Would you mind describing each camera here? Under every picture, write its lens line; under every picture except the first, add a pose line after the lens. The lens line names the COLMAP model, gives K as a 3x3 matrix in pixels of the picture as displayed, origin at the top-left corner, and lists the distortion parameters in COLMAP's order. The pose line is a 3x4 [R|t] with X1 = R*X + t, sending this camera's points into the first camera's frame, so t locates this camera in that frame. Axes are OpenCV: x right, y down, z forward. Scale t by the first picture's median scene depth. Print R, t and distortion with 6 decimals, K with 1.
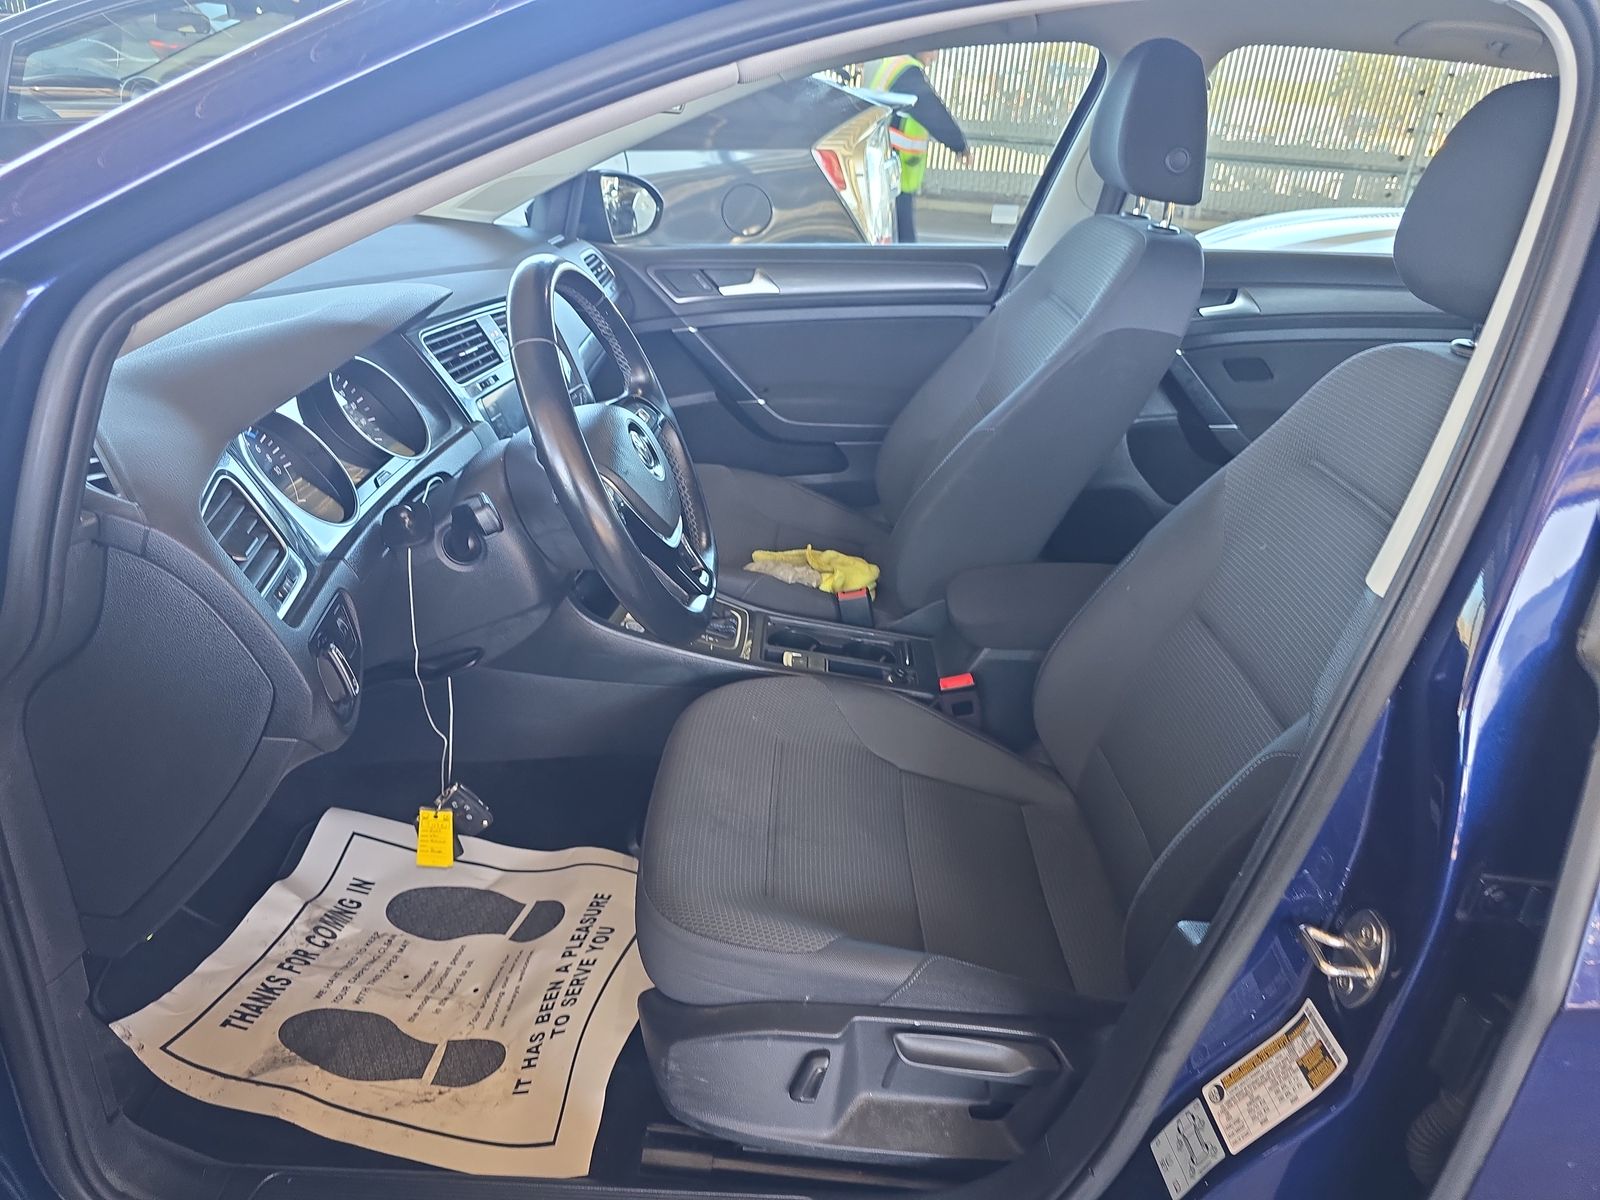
lens RADIAL K [[1091.3, 0, 794.7], [0, 1091.3, 602.7], [0, 0, 1]] dist [0.048229, -0.061193]
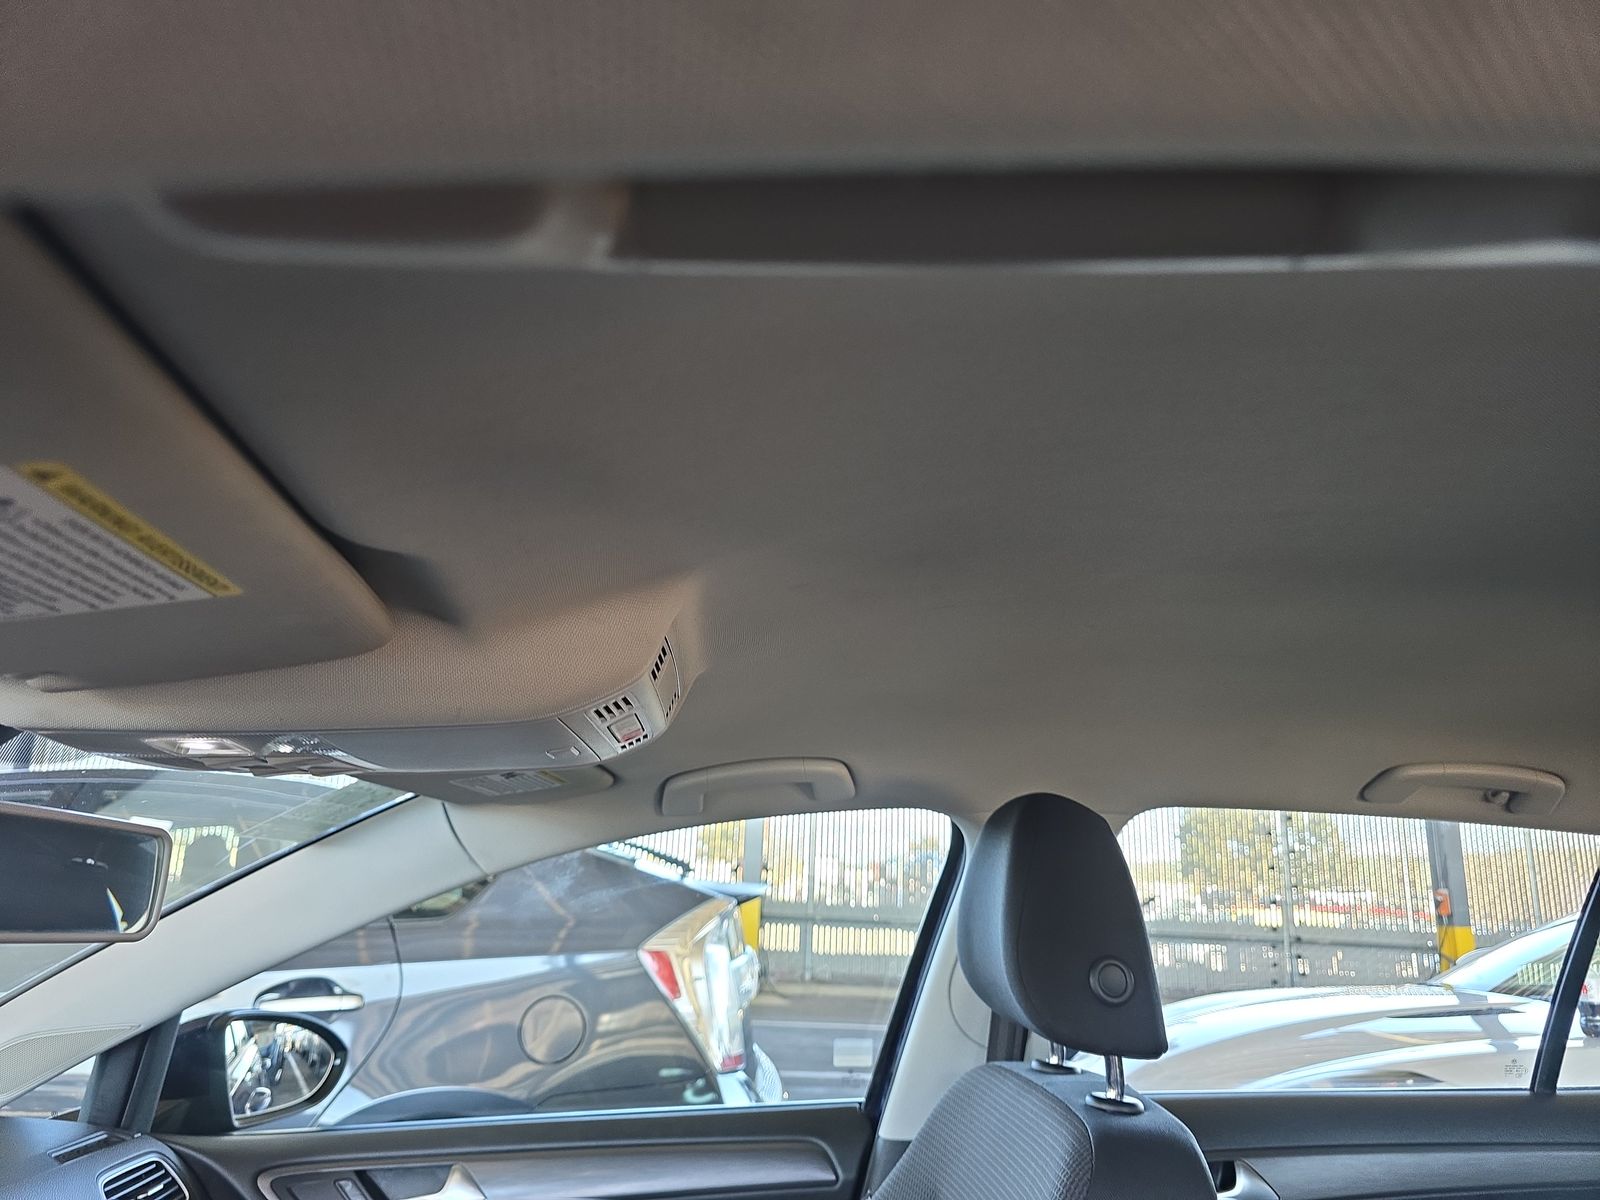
lens RADIAL K [[1091.3, 0, 794.7], [0, 1091.3, 602.7], [0, 0, 1]] dist [0.048229, -0.061193]
pose [[0.995635, -0.007348, 0.093041, 0.093552], [0.064575, 0.773995, -0.629890, -0.144741], [-0.067385, 0.633149, 0.771091, 0.313353]]
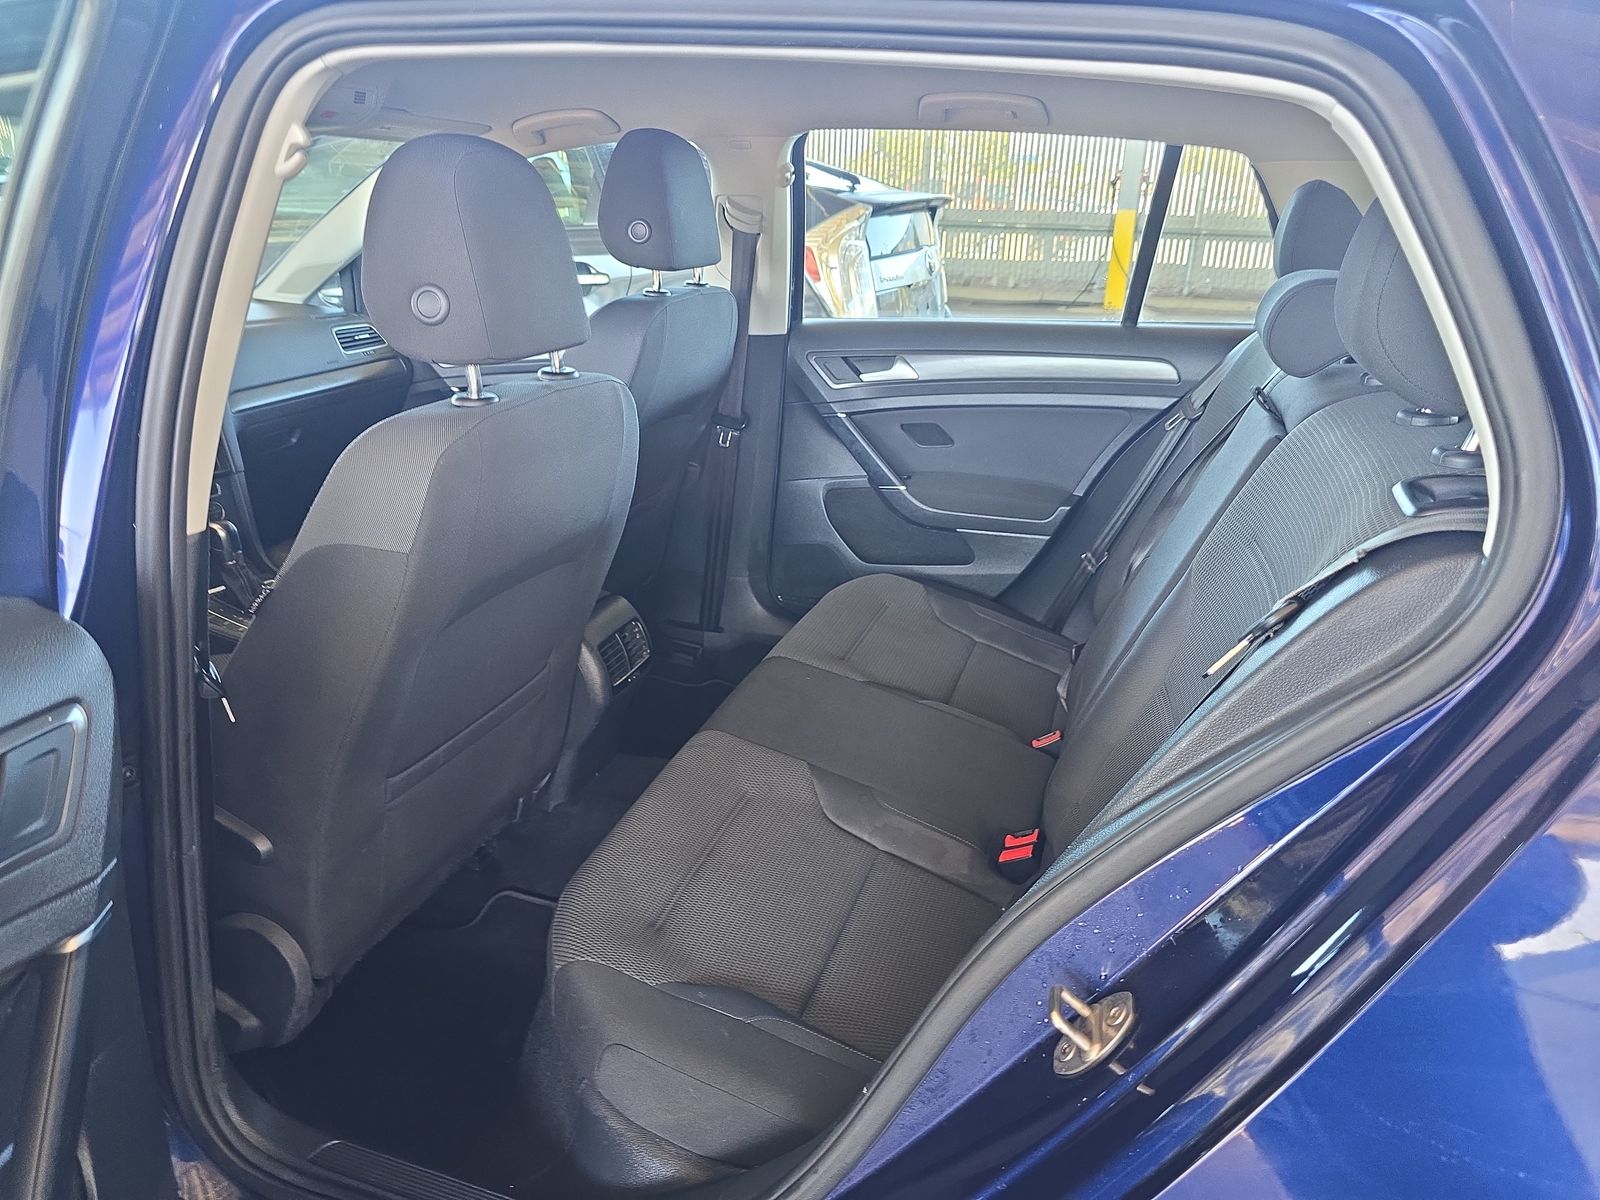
lens RADIAL K [[1091.3, 0, 794.7], [0, 1091.3, 602.7], [0, 0, 1]] dist [0.048229, -0.061193]
pose [[0.950782, 0.067876, -0.302334, 0.617889], [-0.094815, 0.992641, -0.075322, 0.033616], [0.294997, 0.100280, 0.950221, 0.005316]]
